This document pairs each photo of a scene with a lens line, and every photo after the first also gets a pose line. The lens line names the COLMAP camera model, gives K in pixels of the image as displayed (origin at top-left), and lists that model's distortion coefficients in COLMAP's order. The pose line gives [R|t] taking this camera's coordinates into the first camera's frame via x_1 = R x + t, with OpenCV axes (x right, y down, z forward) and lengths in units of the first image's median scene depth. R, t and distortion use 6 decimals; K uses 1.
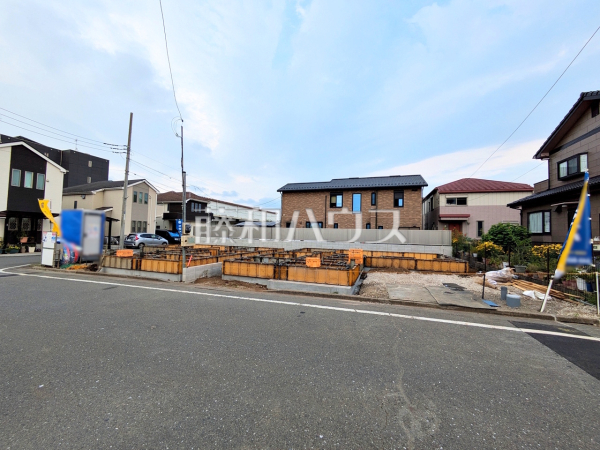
lens RADIAL K [[237.9, 0, 301.2], [0, 237.9, 224.4], [0, 0, 1]] dist [0.002041, 0.001432]
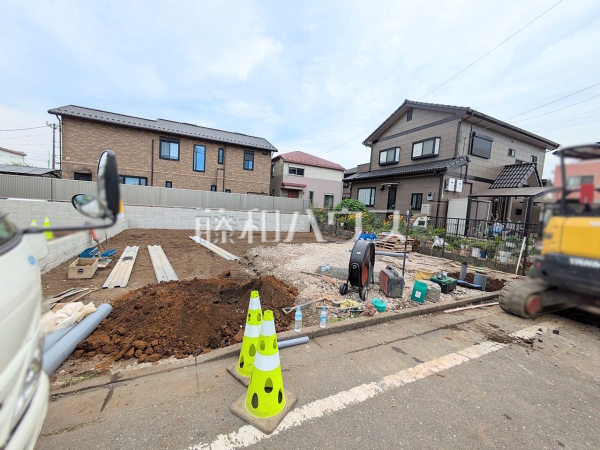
lens RADIAL K [[237.9, 0, 300.0], [0, 237.9, 225.3], [0, 0, 1]] dist [0.002041, 0.001432]
pose [[0.720835, -0.030509, 0.692435, -0.089883], [-0.079227, 0.988856, 0.126047, 0.006761], [-0.688564, -0.145719, 0.710385, 0.204672]]
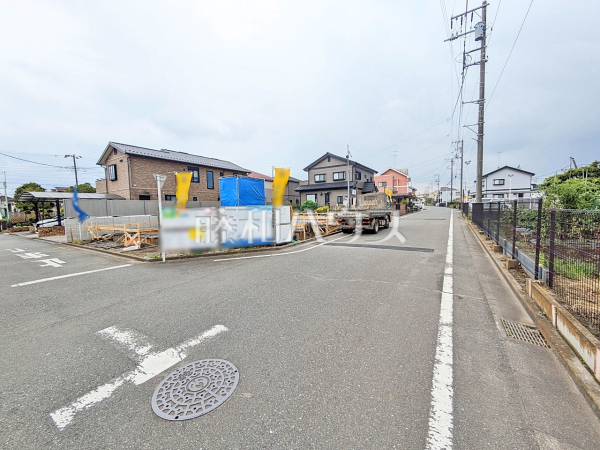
lens RADIAL K [[237.9, 0, 298.5], [0, 237.9, 225.9], [0, 0, 1]] dist [0.002041, 0.001432]
pose [[0.245808, -0.102564, 0.963877, -0.902177], [-0.011105, 0.994023, 0.108603, 0.003062], [-0.969255, -0.037399, 0.243200, 0.341079]]
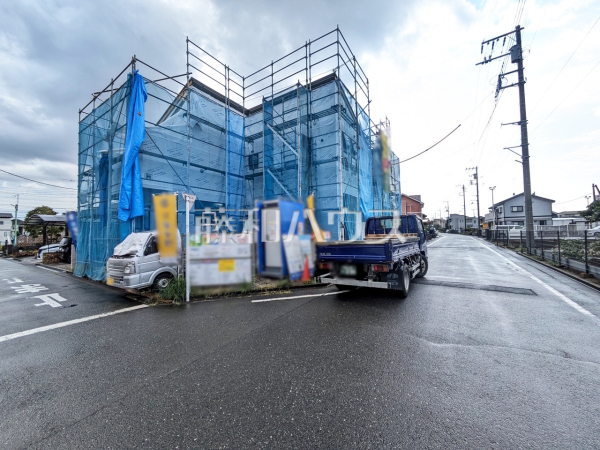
lens RADIAL K [[237.9, 0, 297.5], [0, 237.9, 224.6], [0, 0, 1]] dist [0.002041, 0.001432]
pose [[0.265657, 0.007976, 0.964035, -0.854456], [-0.019433, 0.999807, -0.002917, 0.004029], [-0.963872, -0.017959, 0.265760, 0.419115]]
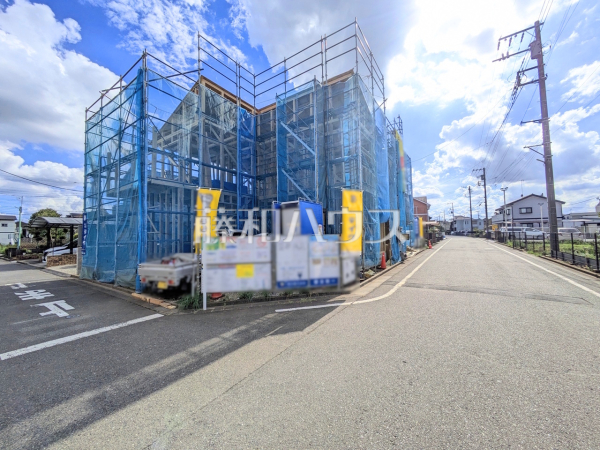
lens RADIAL K [[237.9, 0, 298.4], [0, 237.9, 224.7], [0, 0, 1]] dist [0.002041, 0.001432]
pose [[0.270441, 0.015750, 0.962608, -0.840538], [-0.018311, 0.999769, -0.011213, 0.004498], [-0.962562, -0.014594, 0.270667, 0.449988]]
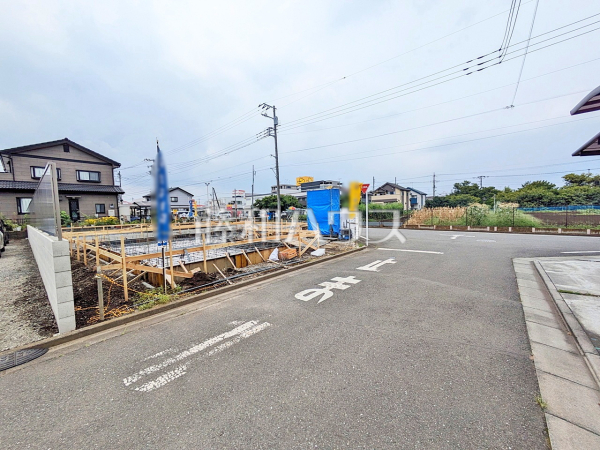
lens RADIAL K [[237.9, 0, 298.4], [0, 237.9, 225.2], [0, 0, 1]] dist [0.002041, 0.001432]
pose [[-0.927276, -0.015417, 0.374060, -0.668653], [-0.006353, 0.999656, 0.025453, 0.041823], [-0.374324, 0.021225, -0.927055, 1.130419]]
